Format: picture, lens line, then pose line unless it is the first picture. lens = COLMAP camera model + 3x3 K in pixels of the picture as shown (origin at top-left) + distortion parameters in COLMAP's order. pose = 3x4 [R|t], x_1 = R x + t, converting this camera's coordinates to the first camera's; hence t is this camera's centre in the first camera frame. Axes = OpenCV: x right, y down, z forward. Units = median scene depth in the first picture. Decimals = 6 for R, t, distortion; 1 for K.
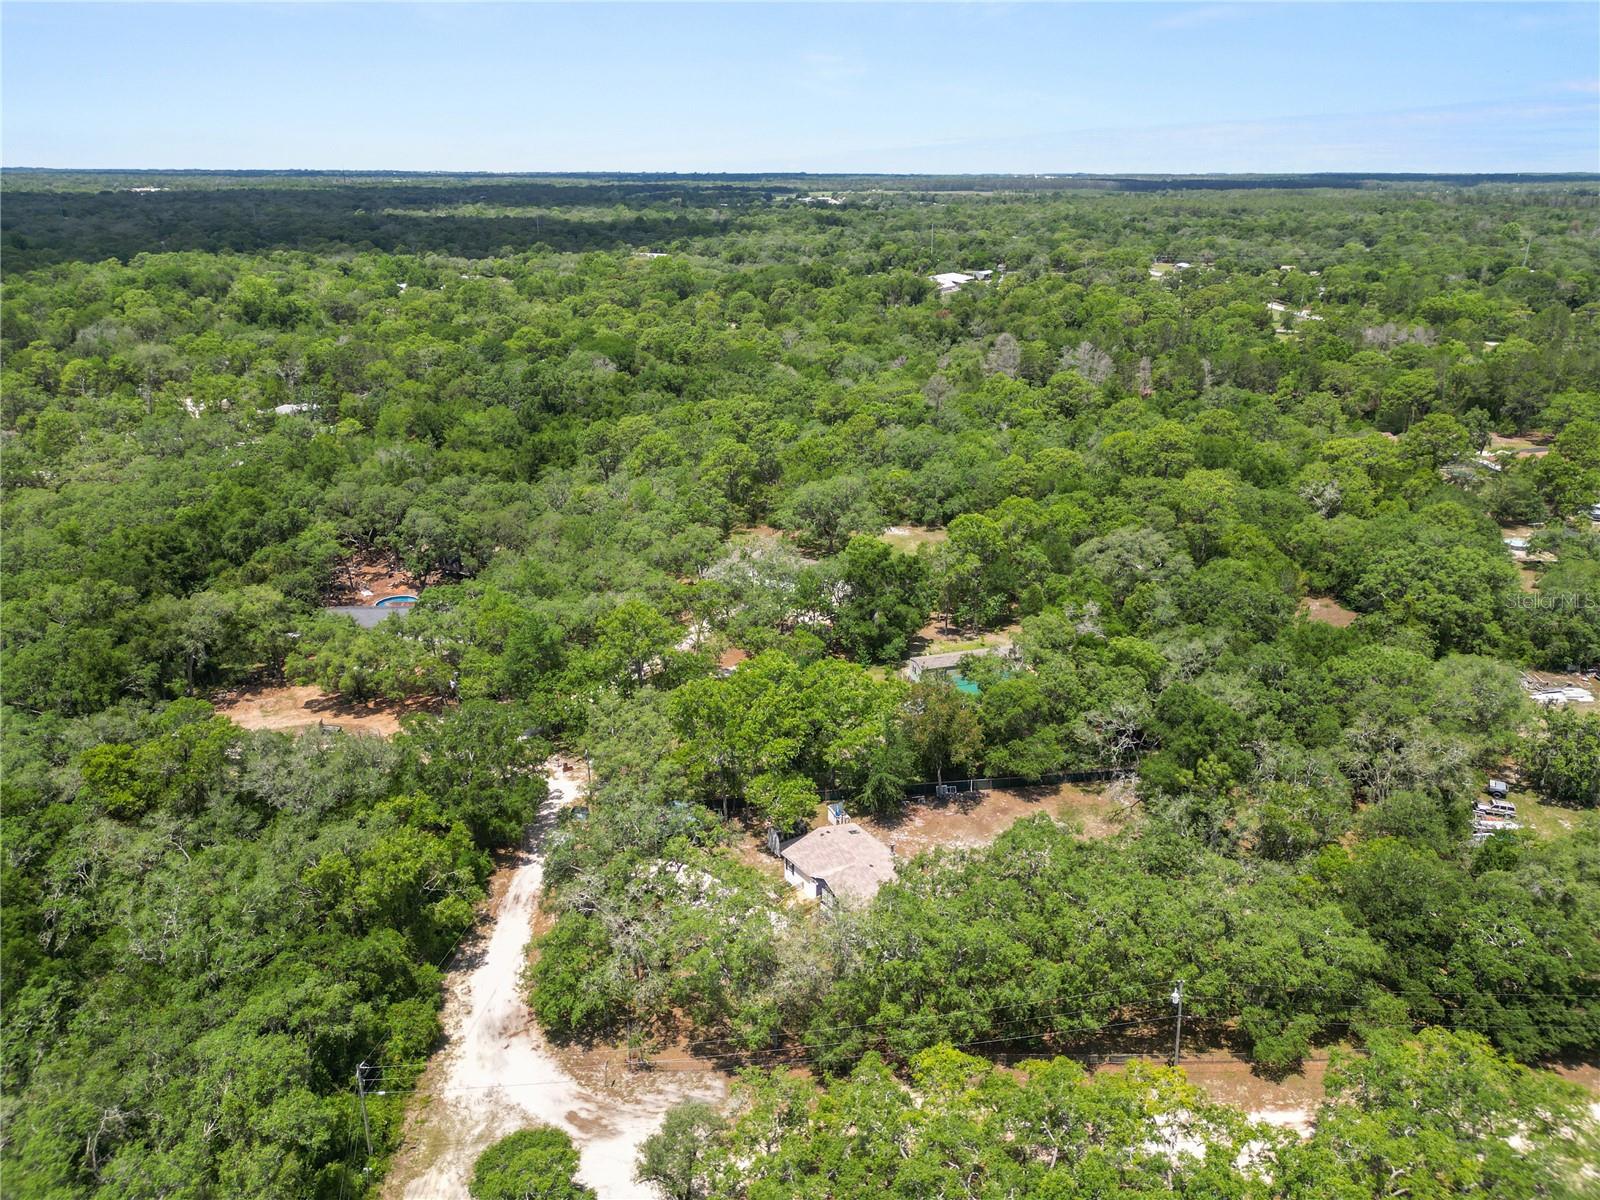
lens RADIAL K [[1119.9, 0, 803.4], [0, 1119.9, 594.2], [0, 0, 1]] dist [0.020907, -0.000172]
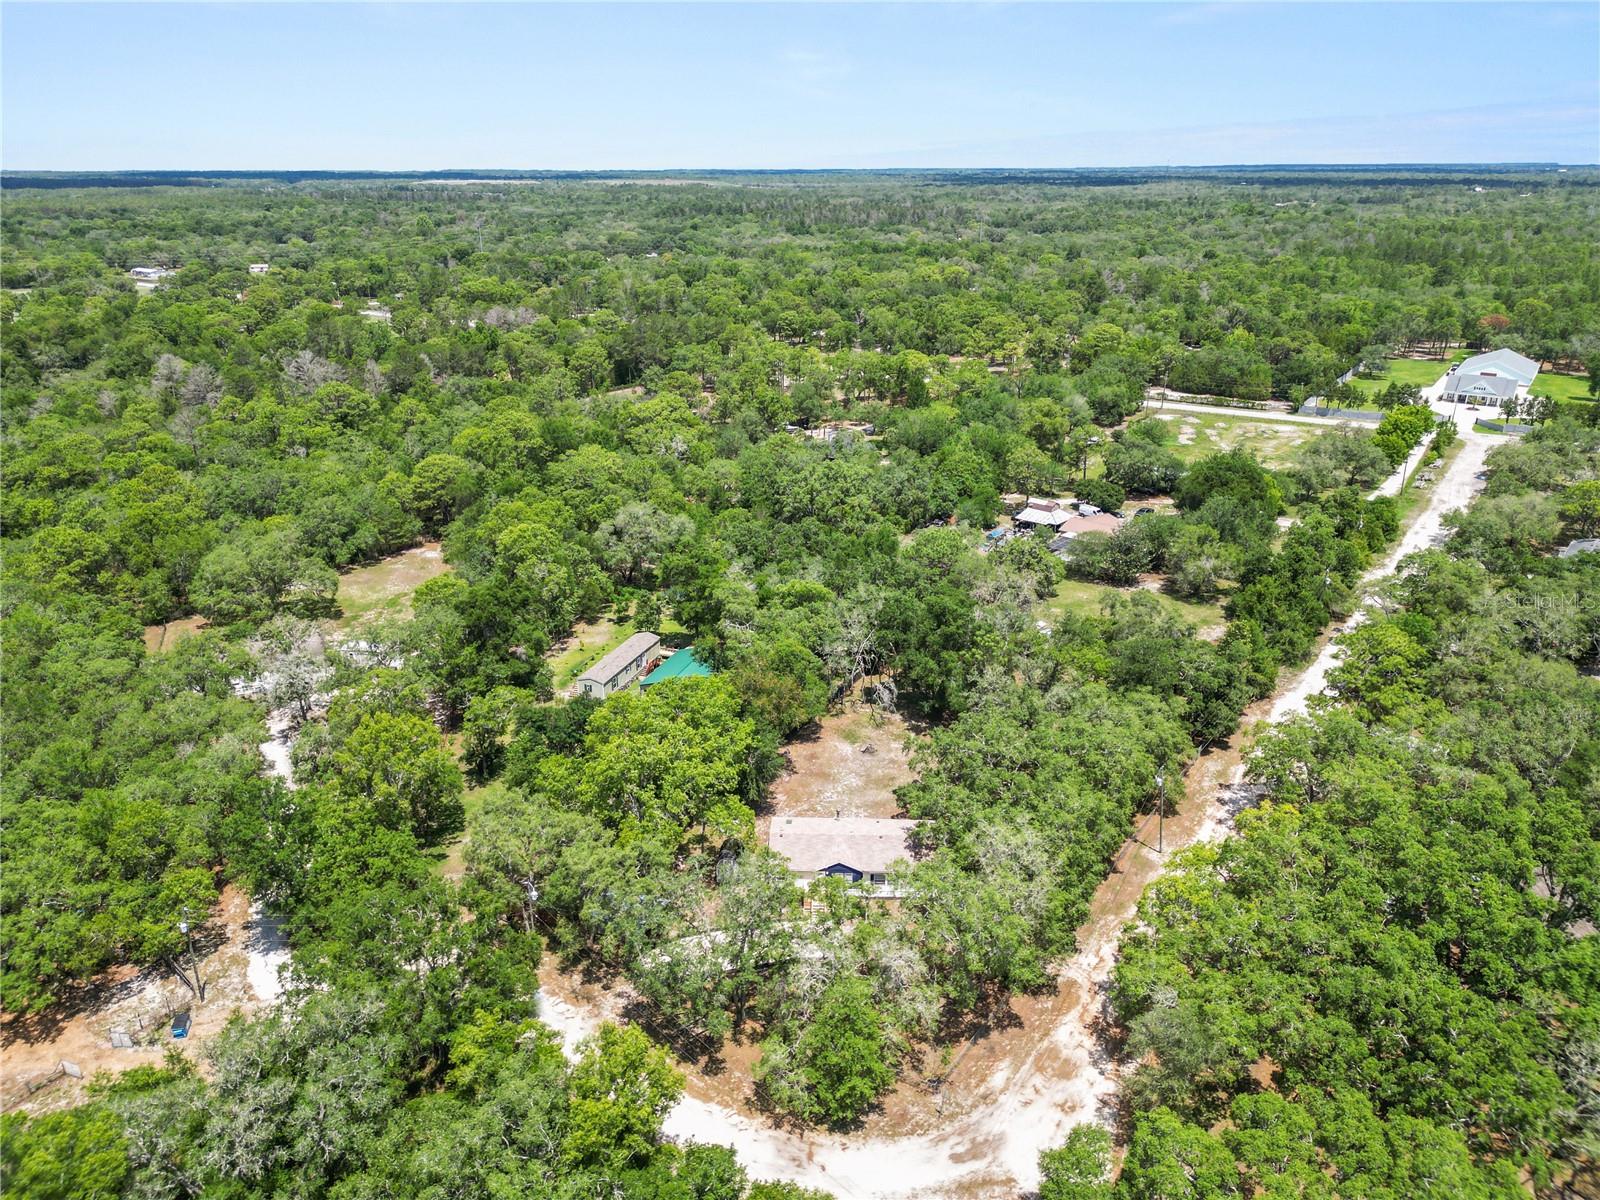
lens RADIAL K [[1121.3, 0, 800.0], [0, 1121.3, 600.0], [0, 0, 1]] dist [0.003139, -0.003045]
pose [[0.612339, -0.298114, 0.732236, -0.802837], [0.277604, 0.948284, 0.153925, -0.161193], [-0.740255, 0.109017, 0.663429, 0.394792]]
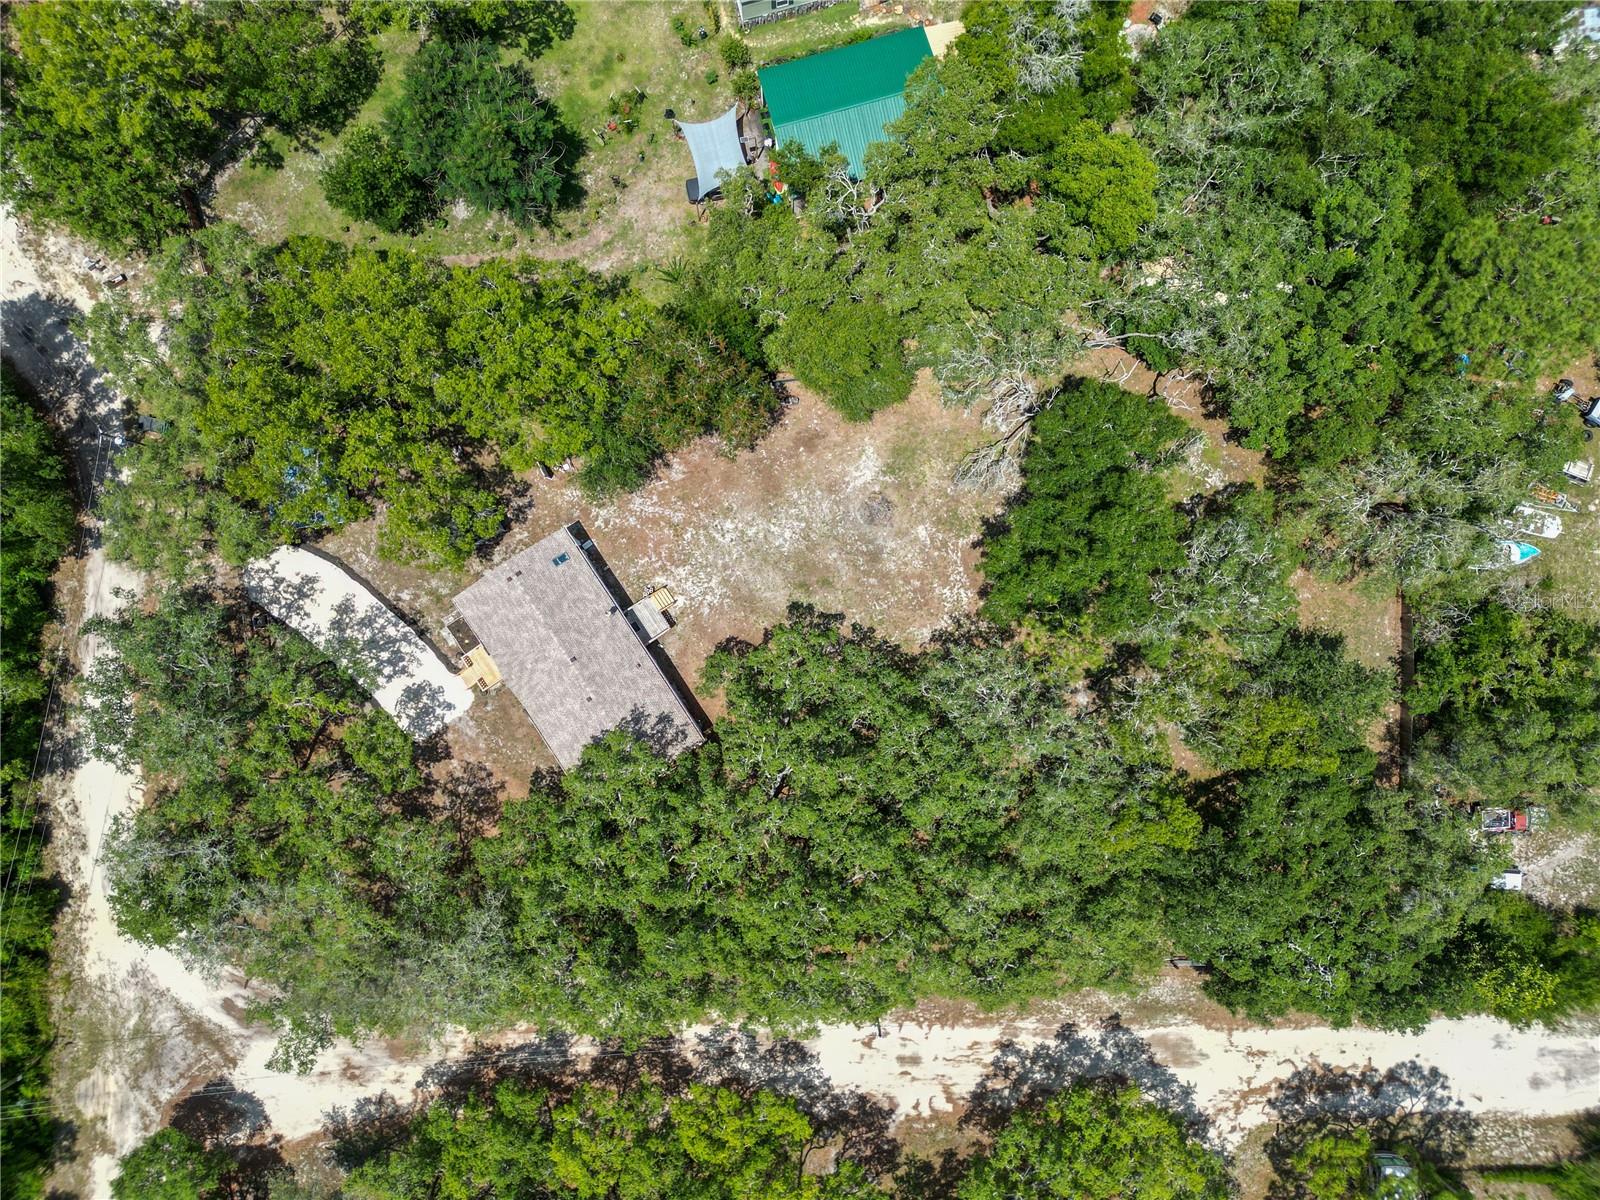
lens RADIAL K [[1119.9, 0, 803.4], [0, 1119.9, 594.2], [0, 0, 1]] dist [0.020907, -0.000172]
pose [[0.998533, 0.053793, -0.006111, 0.255158], [-0.013104, 0.349671, 0.936781, -0.533101], [0.052529, -0.935327, 0.349863, 0.968408]]
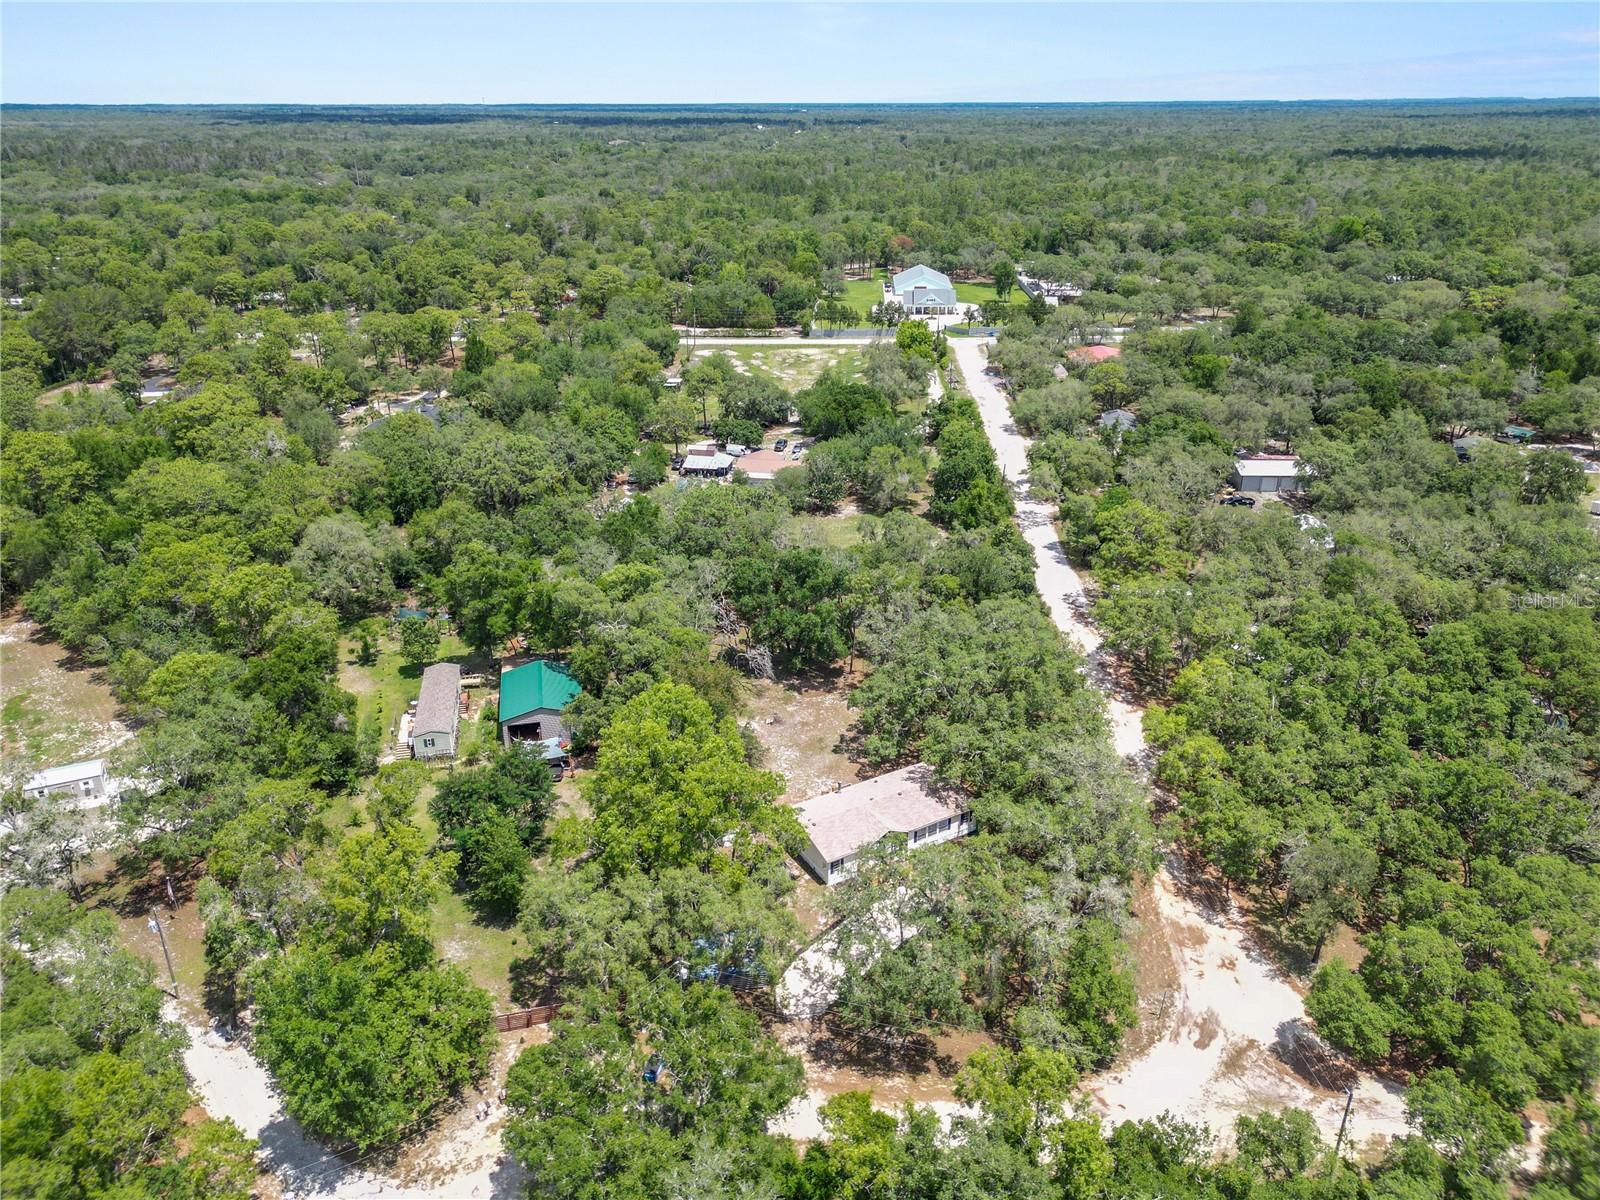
lens RADIAL K [[1119.9, 0, 803.4], [0, 1119.9, 594.2], [0, 0, 1]] dist [0.020907, -0.000172]
pose [[0.092359, -0.408730, 0.907970, -0.953044], [0.338081, 0.870570, 0.357504, -0.362363], [-0.936574, 0.273949, 0.218589, 0.954460]]
